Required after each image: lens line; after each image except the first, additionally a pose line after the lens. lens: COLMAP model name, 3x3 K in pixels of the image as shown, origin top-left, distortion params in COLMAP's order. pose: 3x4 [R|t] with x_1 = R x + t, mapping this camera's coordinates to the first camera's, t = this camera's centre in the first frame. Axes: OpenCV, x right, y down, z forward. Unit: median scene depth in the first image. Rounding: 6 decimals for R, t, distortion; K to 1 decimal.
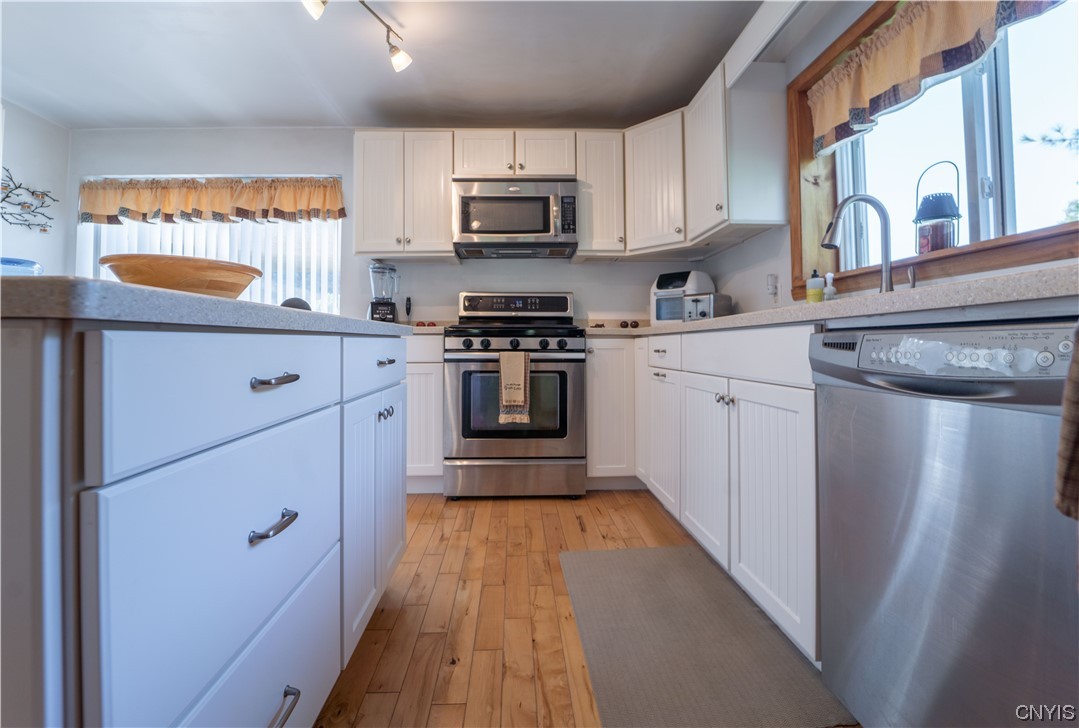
lens RADIAL K [[429.2, 0, 536.3], [0, 429.2, 341.4], [0, 0, 1]] dist [-0.013821, -0.000106]
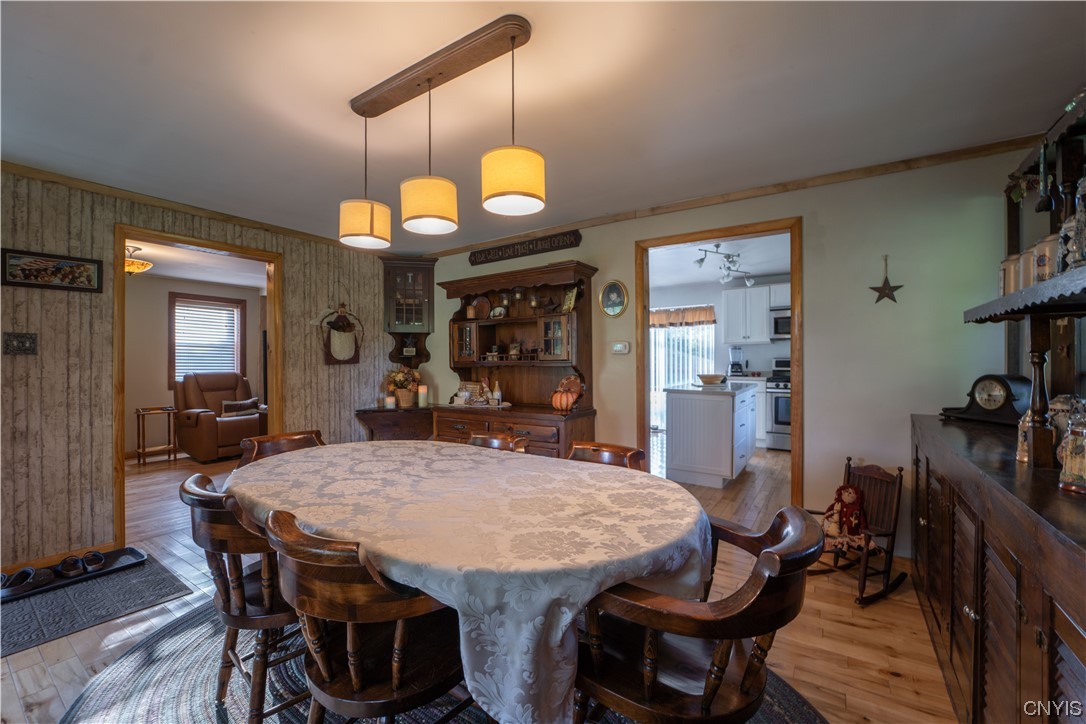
lens RADIAL K [[455.9, 0, 545.3], [0, 455.9, 357.9], [0, 0, 1]] dist [-0.000482, -0.000046]
pose [[0.809049, 0.002514, -0.587735, 0.253013], [0.007541, 0.999864, 0.014658, -0.172183], [0.587692, -0.016291, 0.808921, -1.596813]]
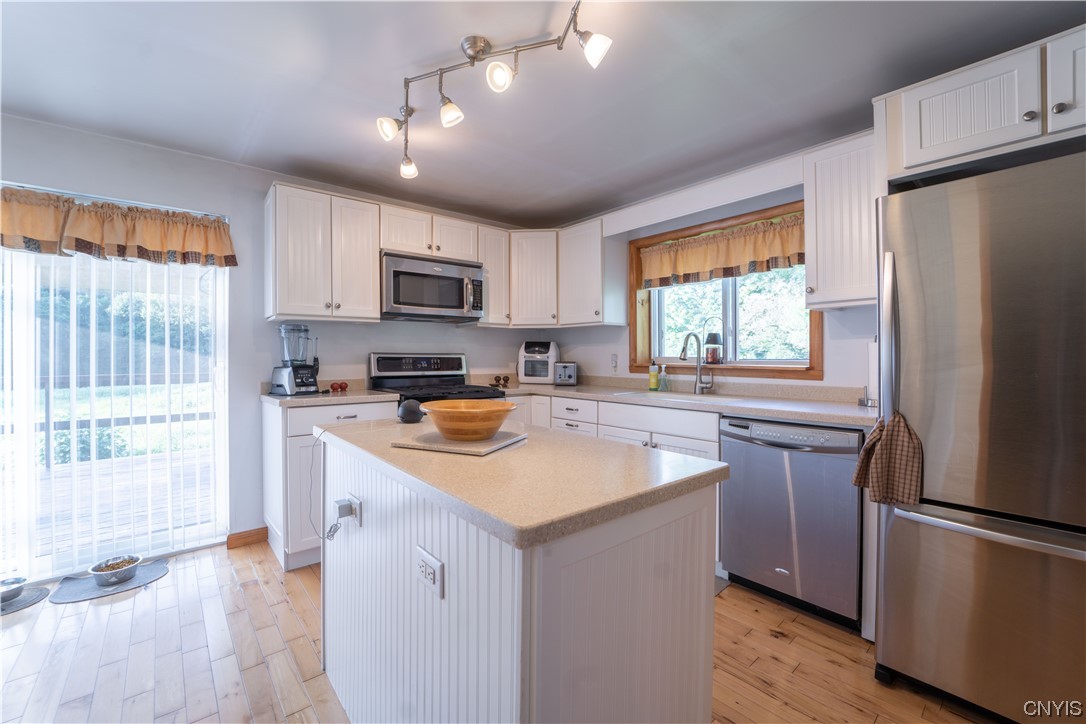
lens RADIAL K [[442.6, 0, 505.9], [0, 442.6, 357.8], [0, 0, 1]] dist [-0.000530, -0.000009]
pose [[0.818123, -0.000445, 0.575043, -0.572368], [-0.006586, 0.999927, 0.010144, -0.124646], [-0.575006, -0.012086, 0.818060, -0.089246]]
